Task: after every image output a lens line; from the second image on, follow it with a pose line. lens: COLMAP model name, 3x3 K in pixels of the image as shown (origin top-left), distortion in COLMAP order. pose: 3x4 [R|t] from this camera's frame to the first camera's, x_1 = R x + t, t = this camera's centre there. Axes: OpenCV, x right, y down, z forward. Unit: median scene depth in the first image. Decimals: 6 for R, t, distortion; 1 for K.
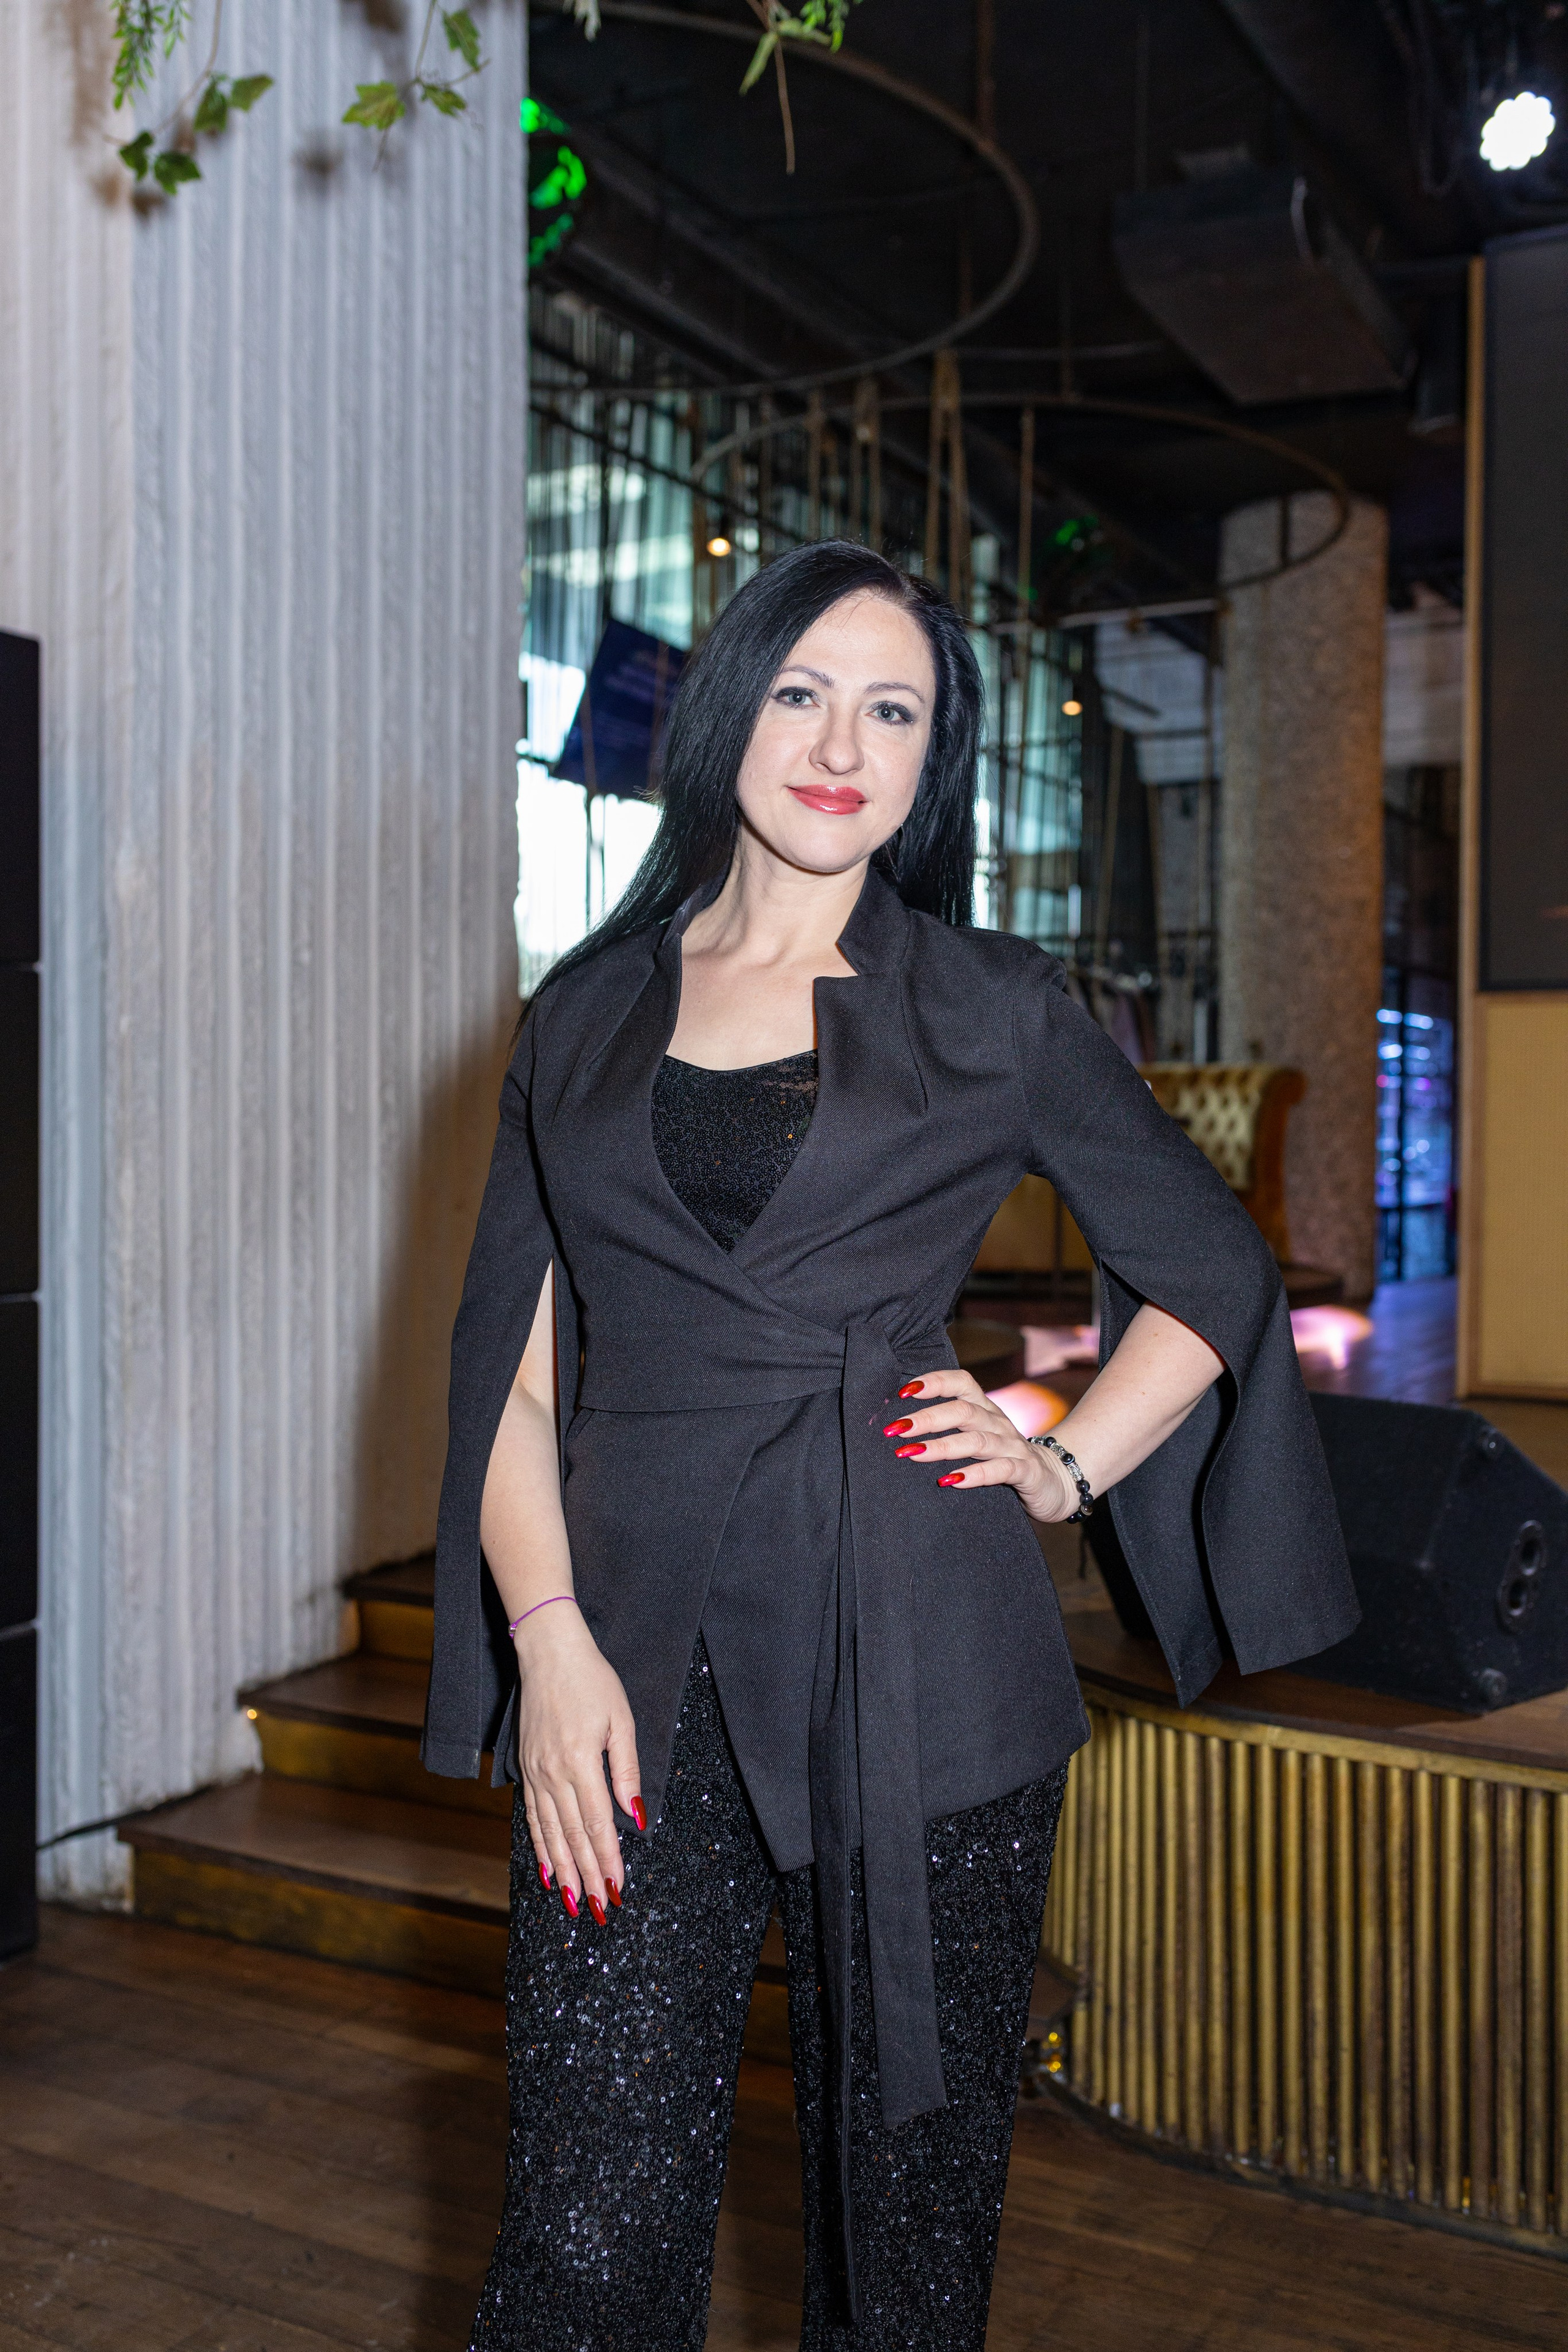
lens RADIAL K [[2224.0, 0, 785.8], [0, 2224.0, 1163.8], [0, 0, 1]] dist [0.067228, 0.001618]
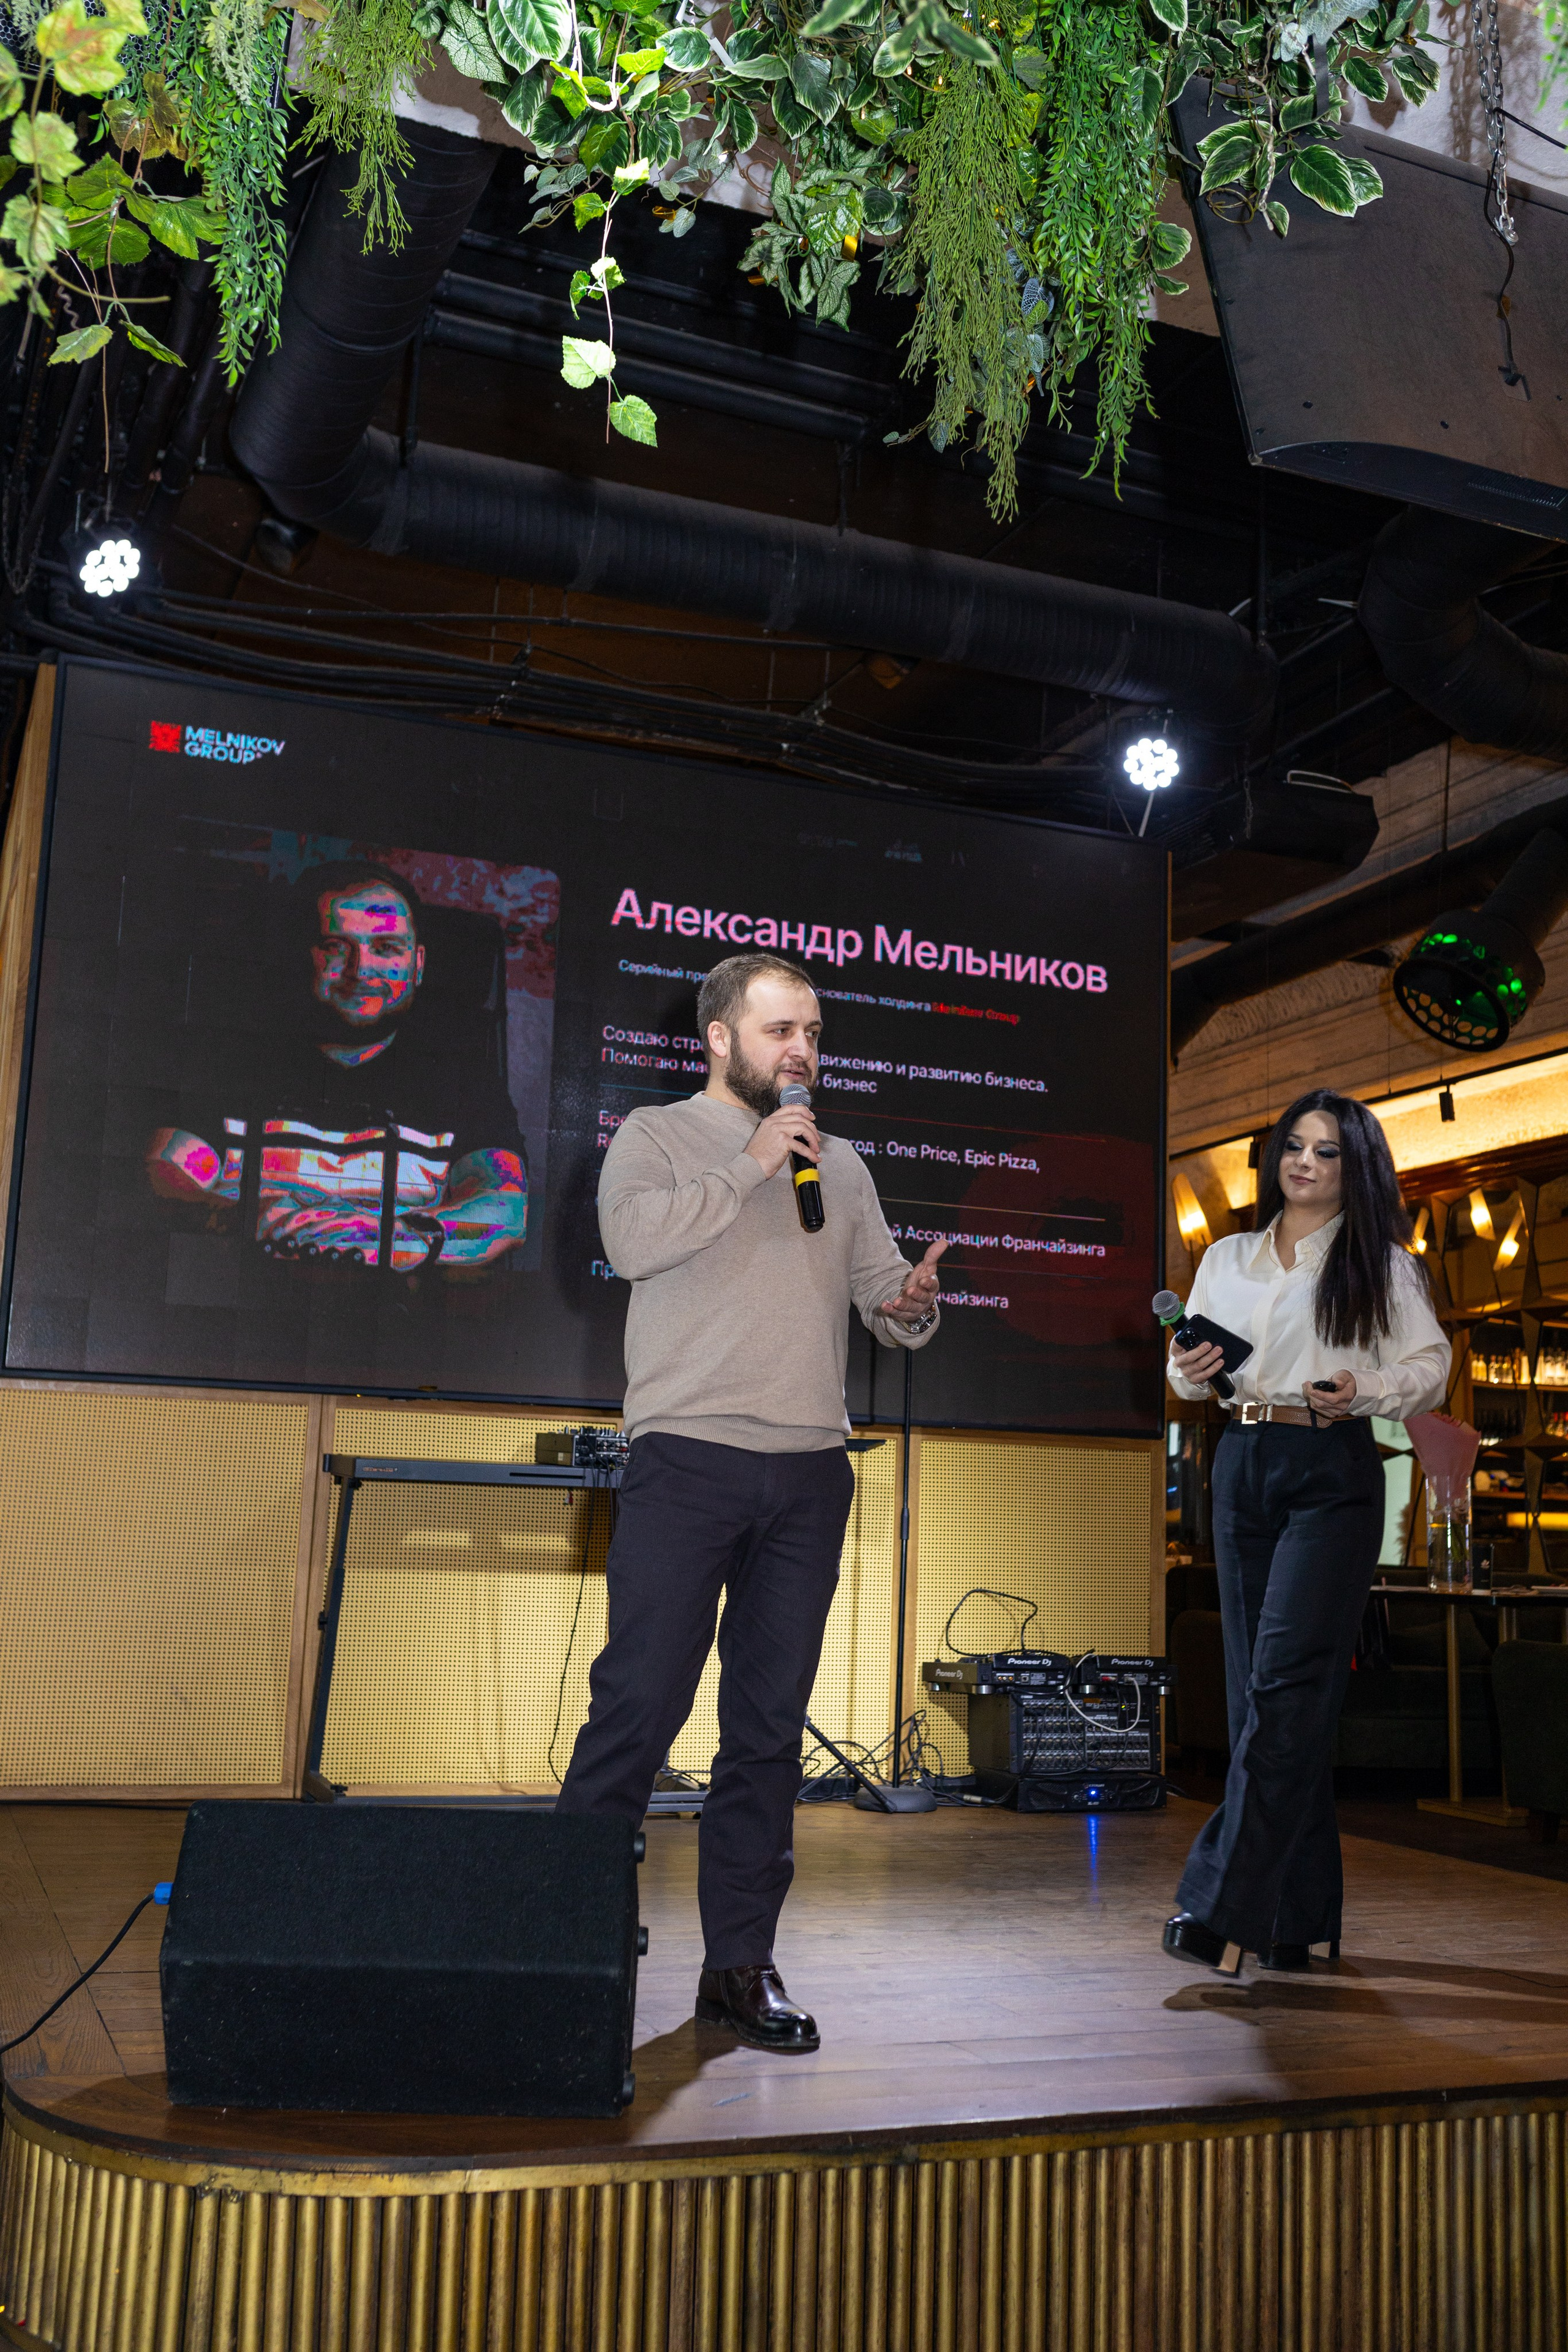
lens RADIAL K [[2227.0, 0, 801.3], [0, 2227.0, 1175.8], [0, 0, 1]] dist [-0.002588, 0.005178]
pose [[0.624197, 0.138305, 0.768927, -0.127634], [-0.013527, 0.985972, -0.166364, -0.002819], [-0.781150, 0.093443, 0.617312, 0.070511]]
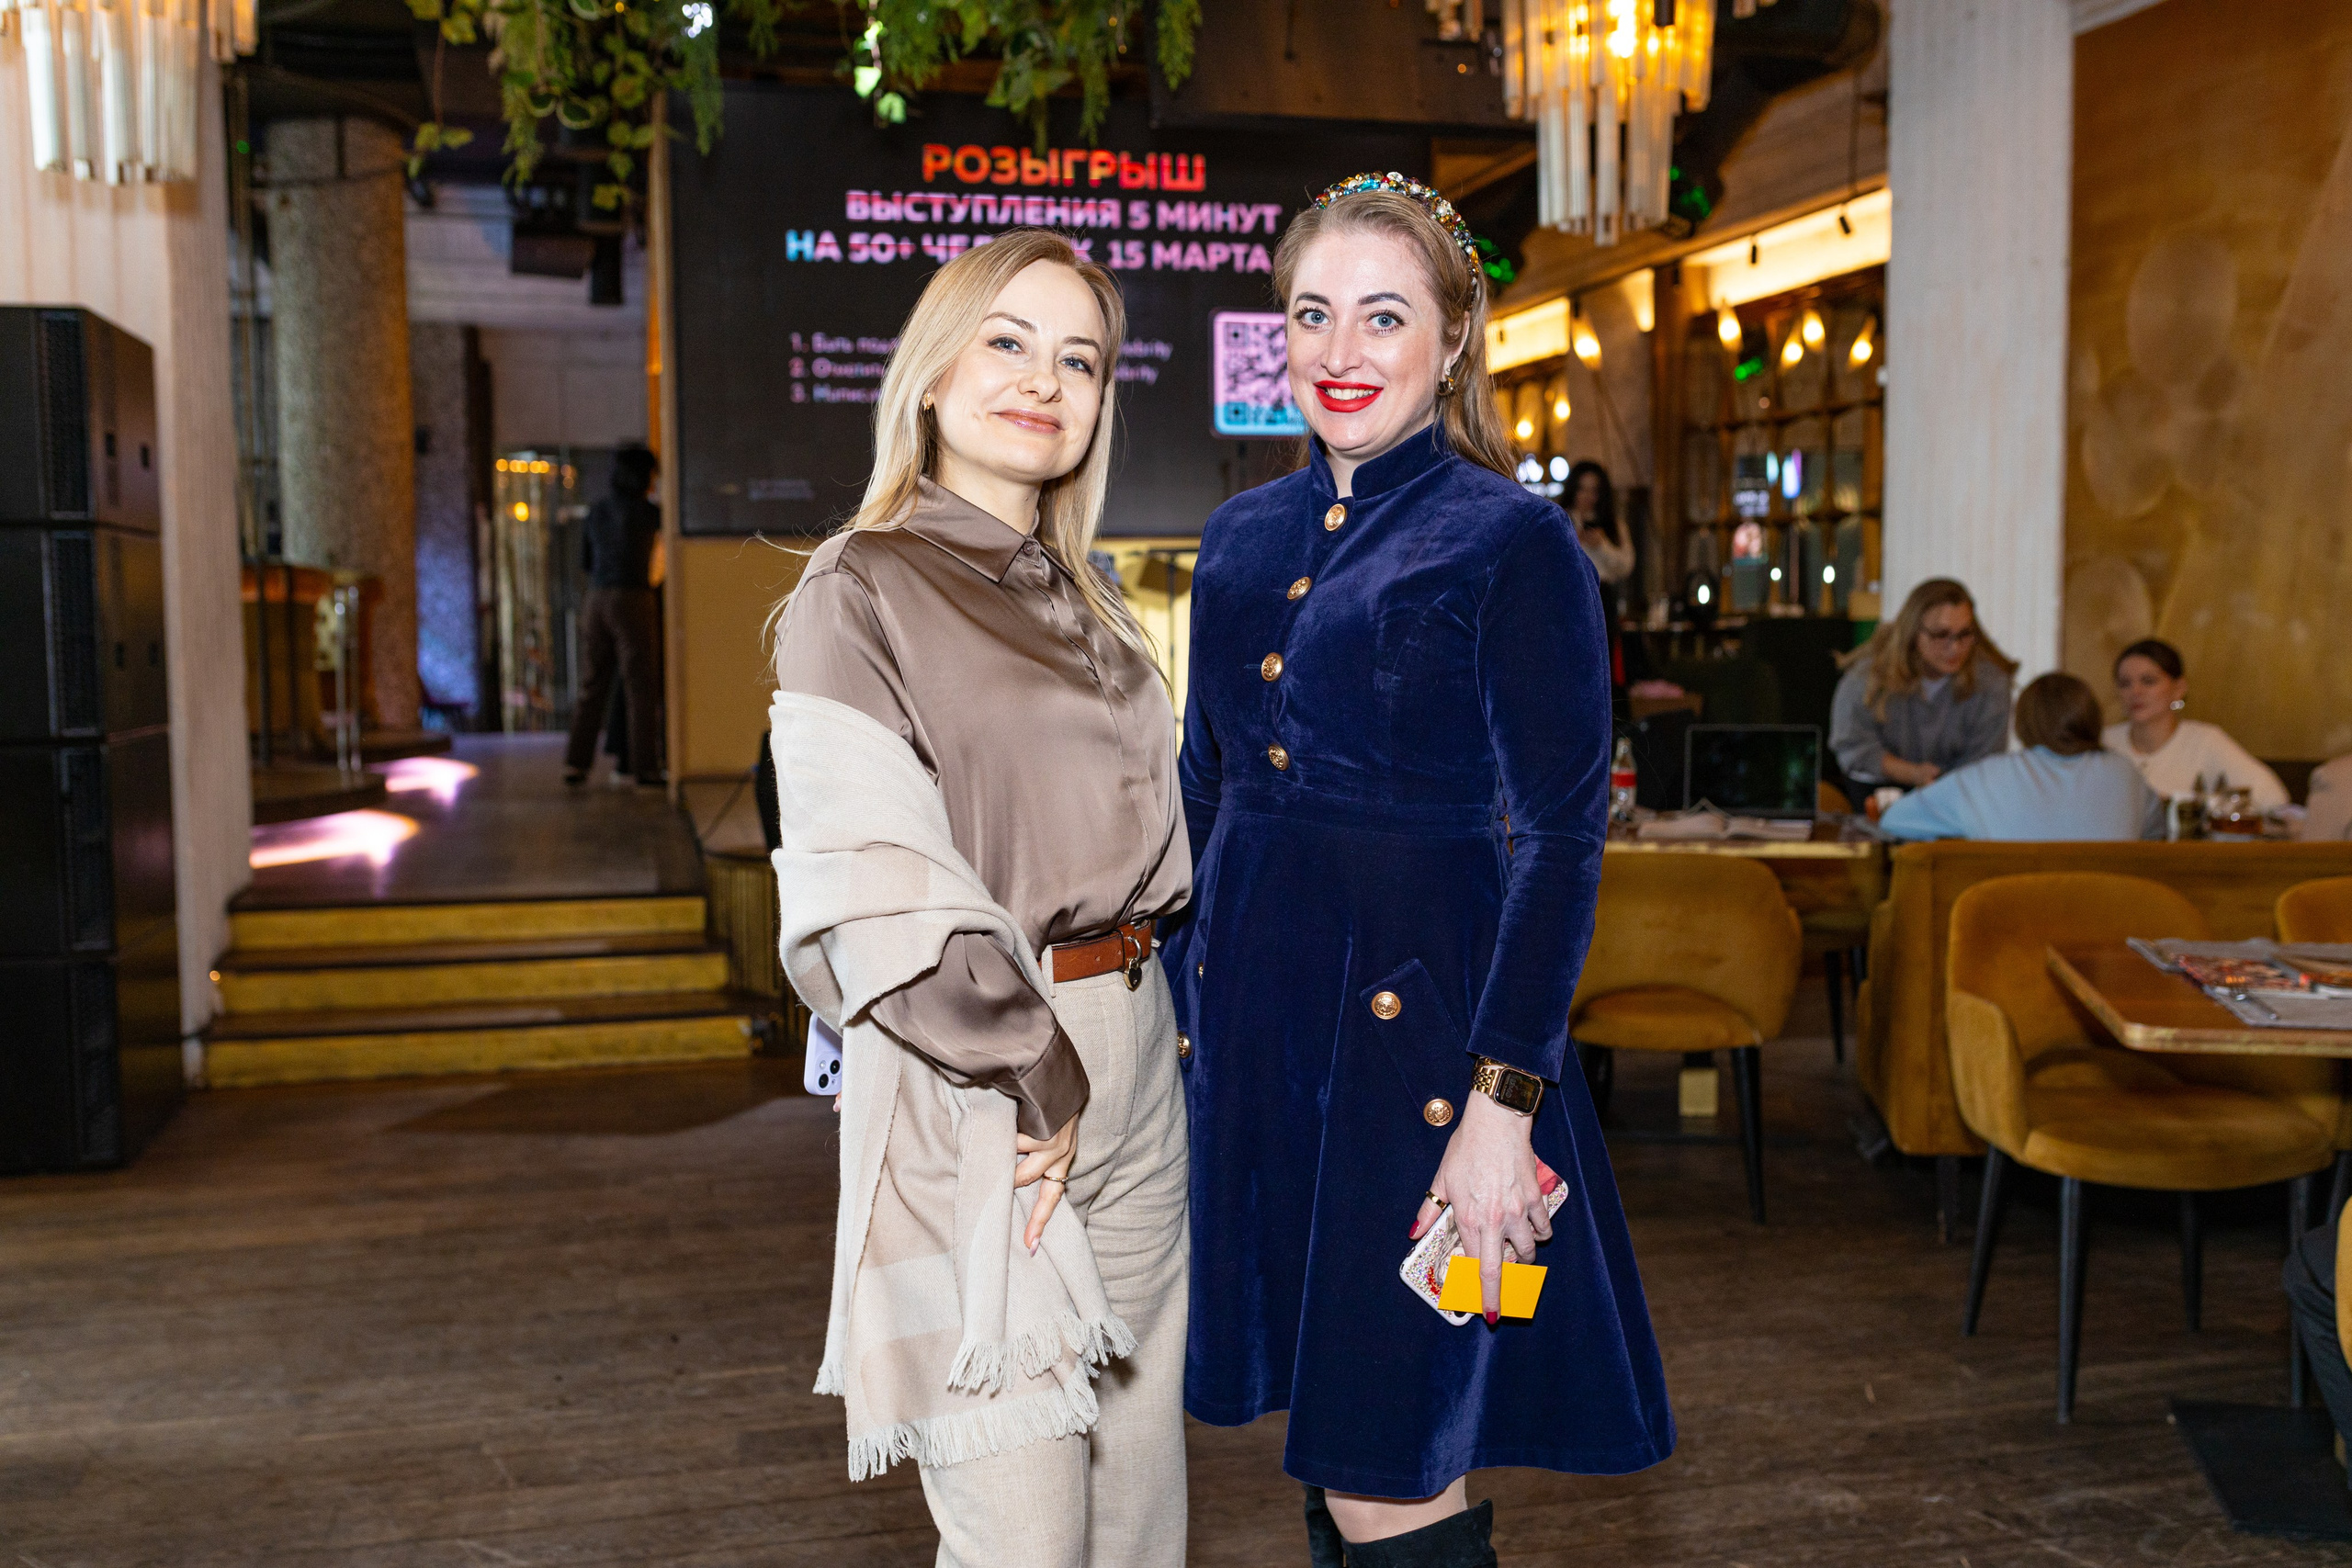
lens RADIAL K [[2243.8, 0, 1169.1], [0, 2243.8, 781.8], [0, 0, 1]] dist [0.004391, -0.010232]
pose [[0.736910, -0.065552, 0.672805, -0.311361], [0.028203, 0.997402, 0.066288, 0.003227], [-0.675402, -0.029873, 0.736844, -0.263865]]
